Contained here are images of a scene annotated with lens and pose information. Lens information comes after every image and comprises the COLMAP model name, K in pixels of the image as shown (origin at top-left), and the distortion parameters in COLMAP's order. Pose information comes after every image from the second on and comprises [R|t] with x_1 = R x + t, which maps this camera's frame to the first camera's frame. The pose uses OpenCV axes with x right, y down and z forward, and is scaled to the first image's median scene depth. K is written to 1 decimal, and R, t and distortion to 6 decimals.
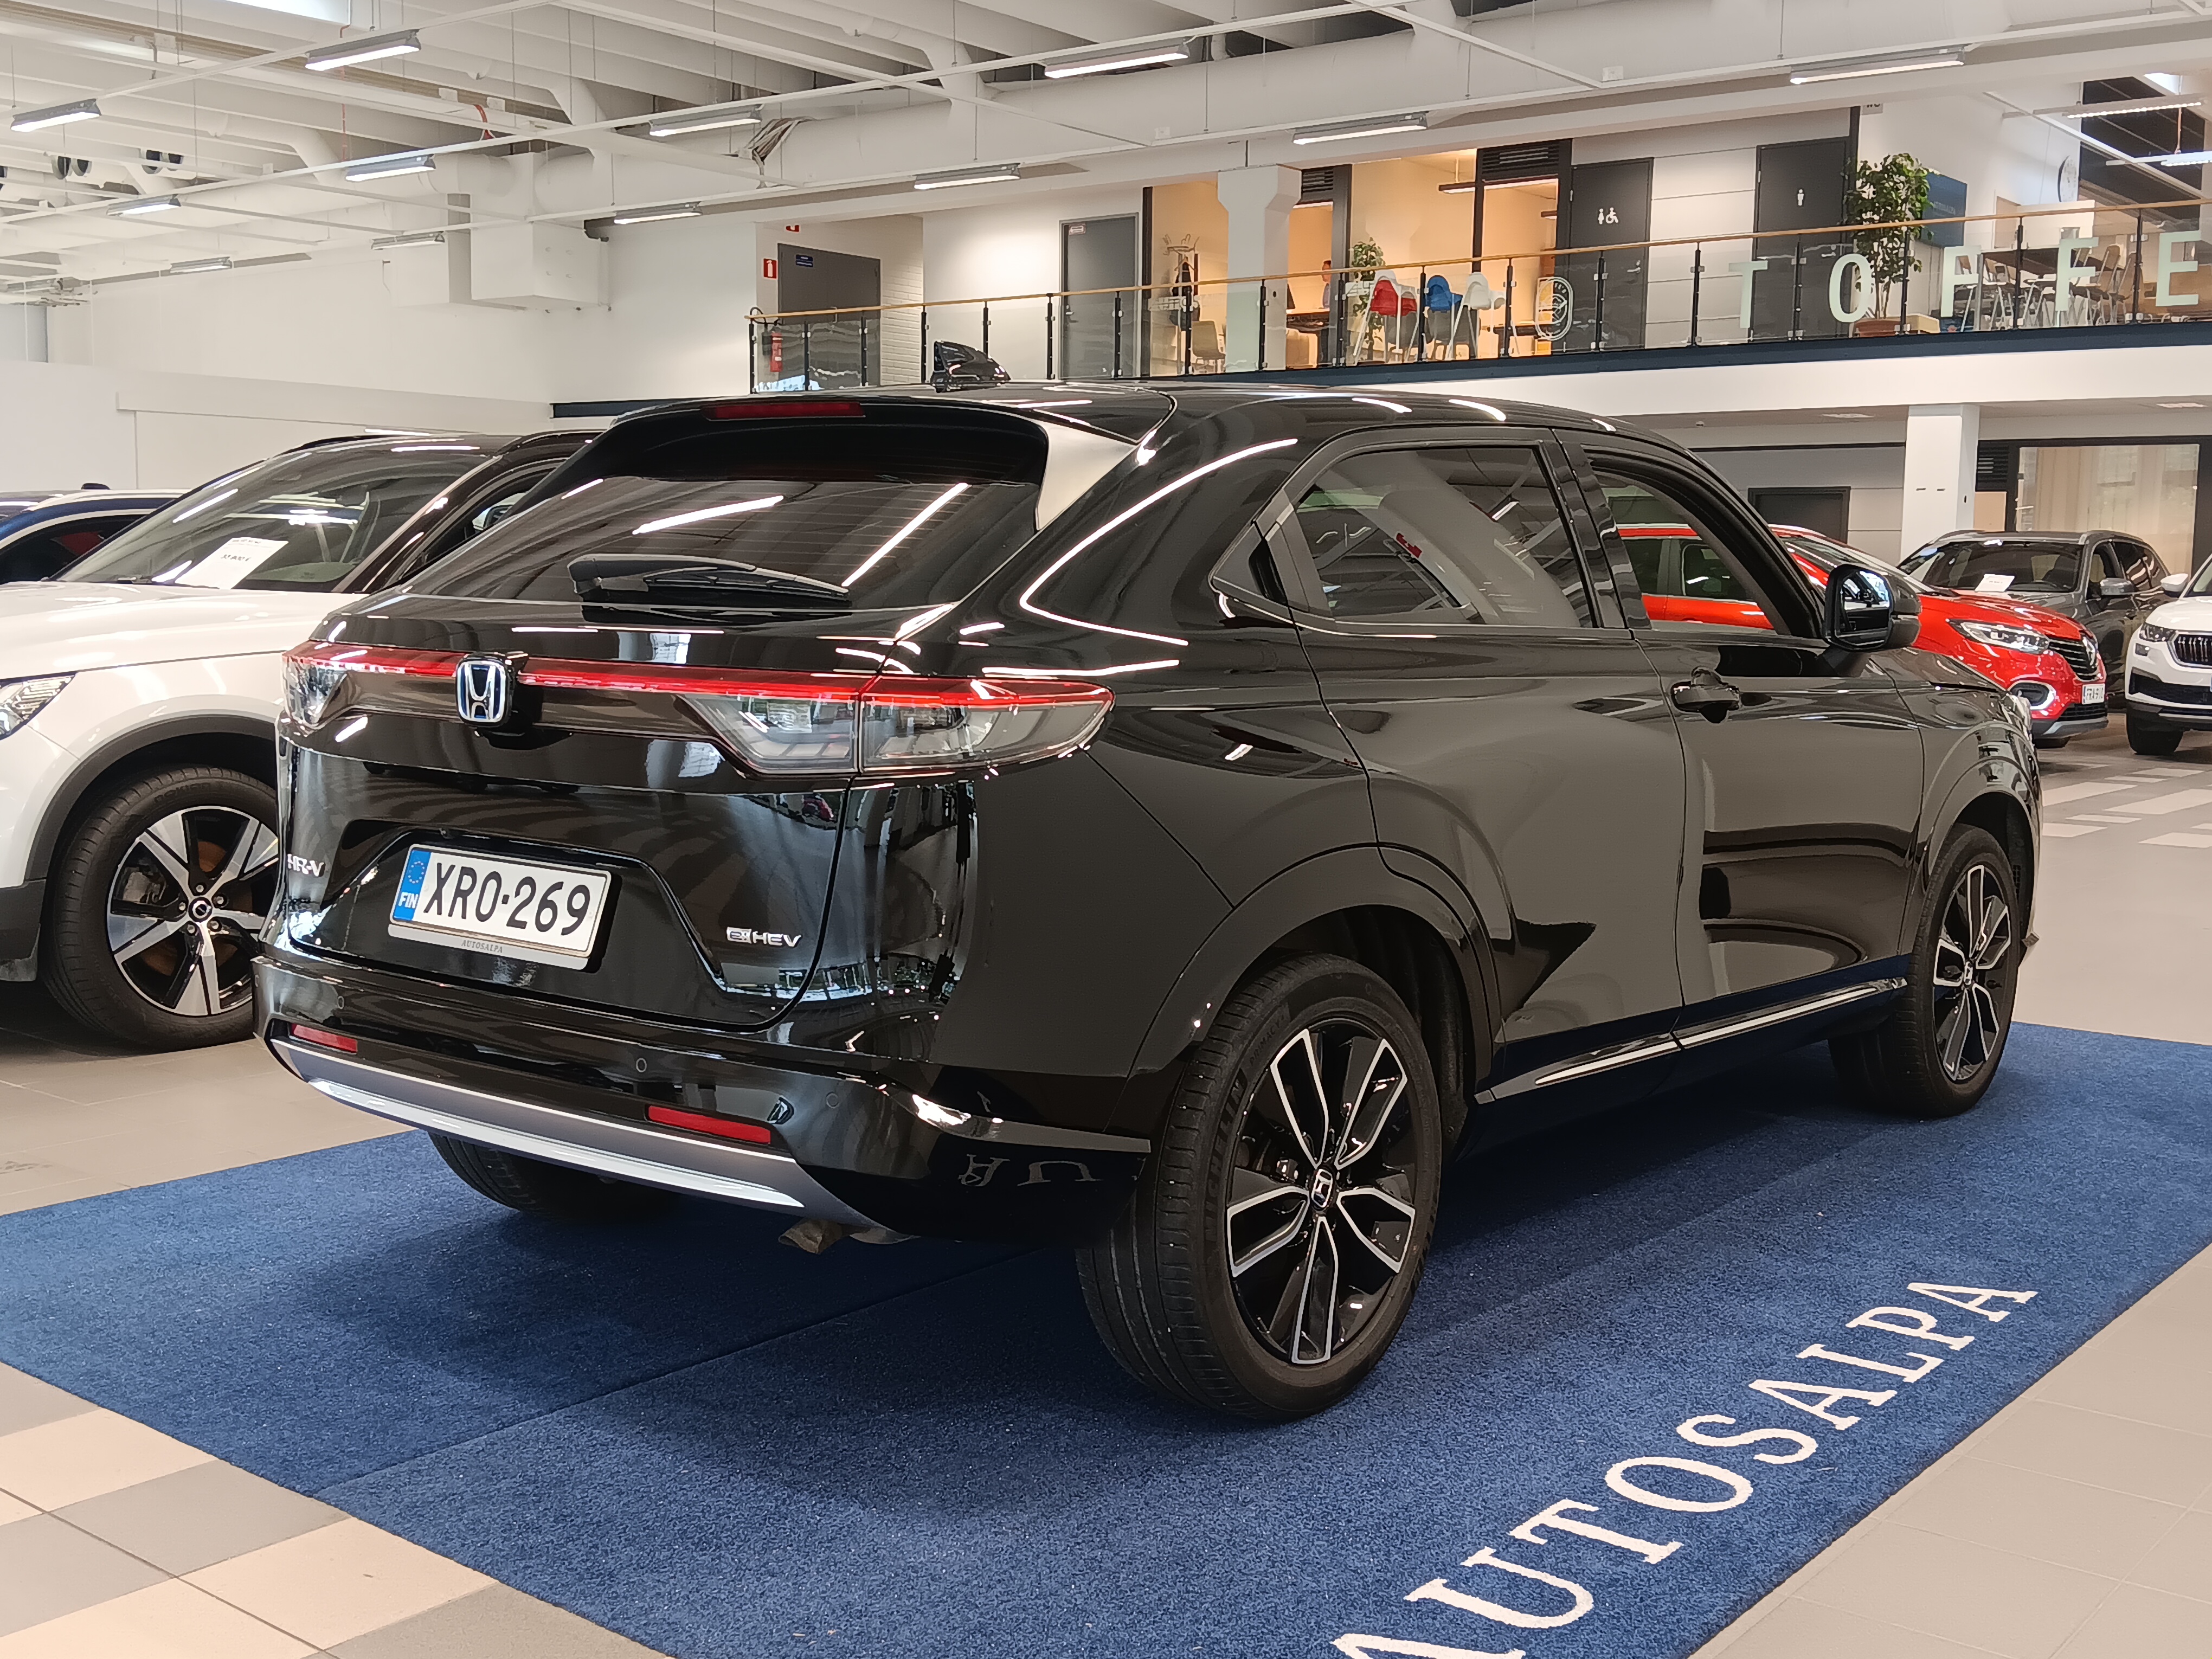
lens RADIAL K [[2379.5, 0, 1109.2], [0, 2379.5, 823.3], [0, 0, 1]] dist [0.028850, 0.000000]
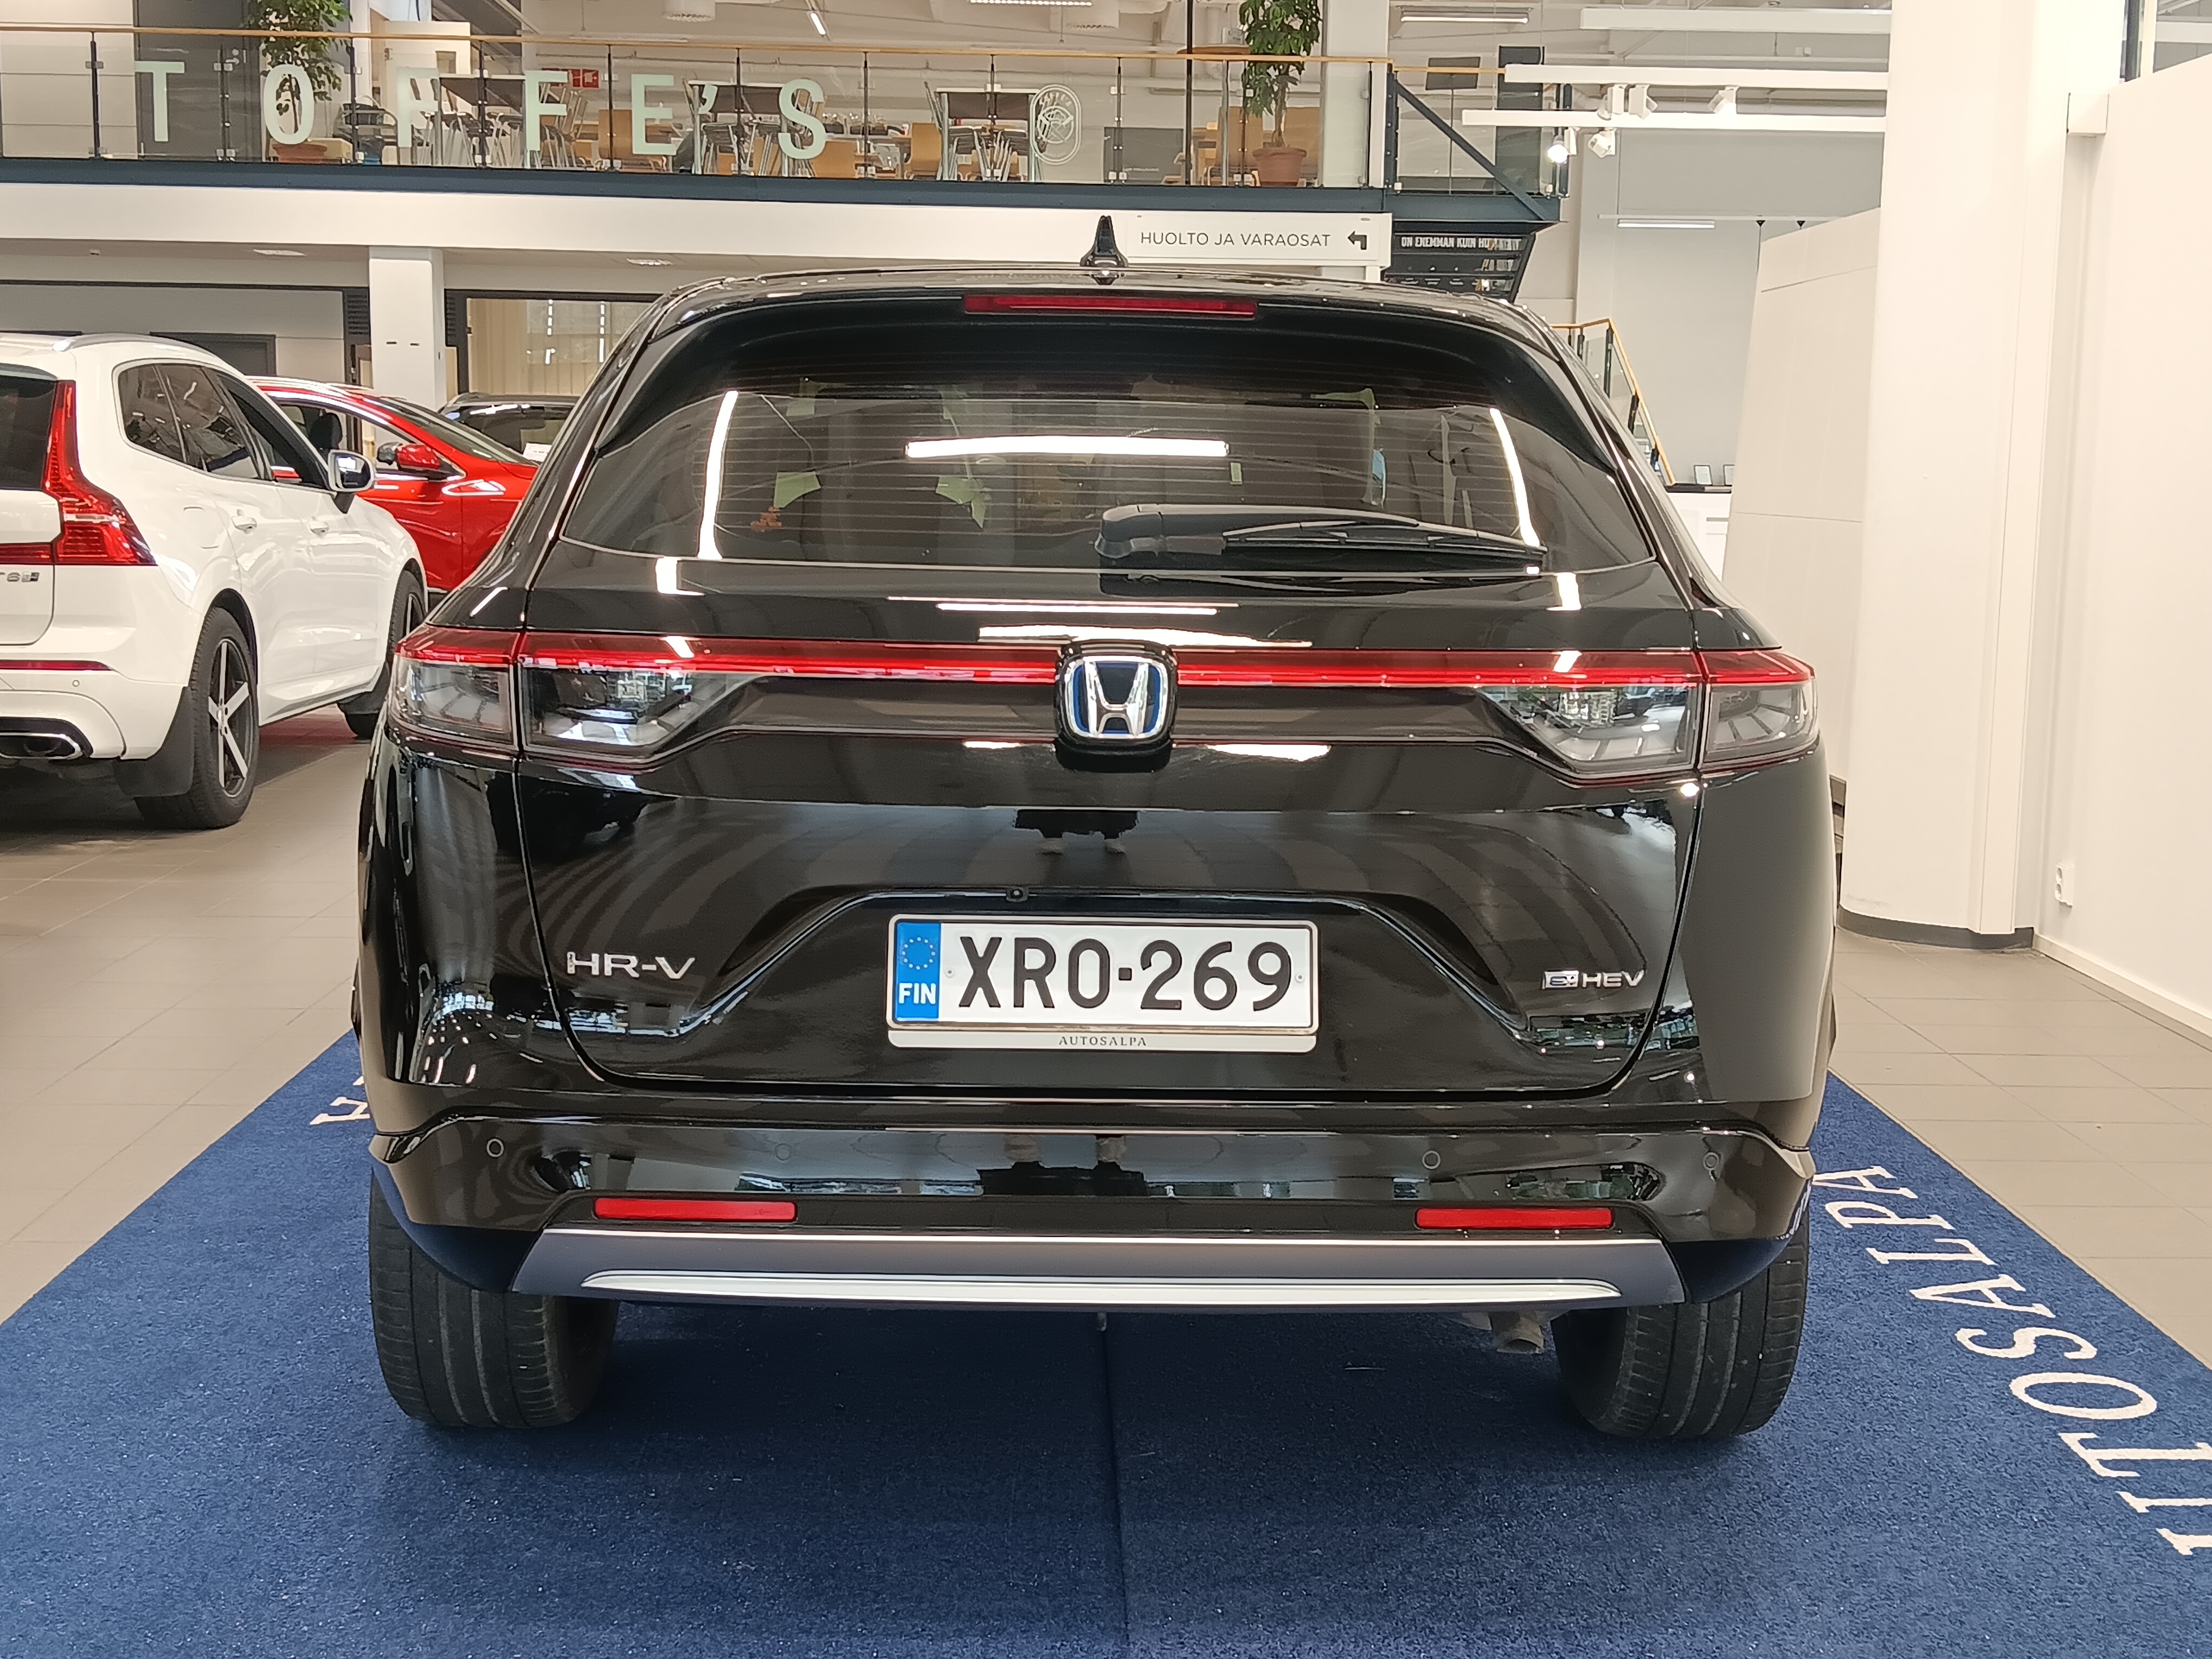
lens RADIAL K [[2713.6, 0, 1109.2], [0, 2713.6, 831.8], [0, 0, 1]] dist [0.025688, 0.000000]
pose [[0.770976, -0.090978, 0.630333, -0.774419], [0.063032, 0.995785, 0.066630, -0.067931], [-0.633737, -0.011639, 0.773461, 0.345801]]
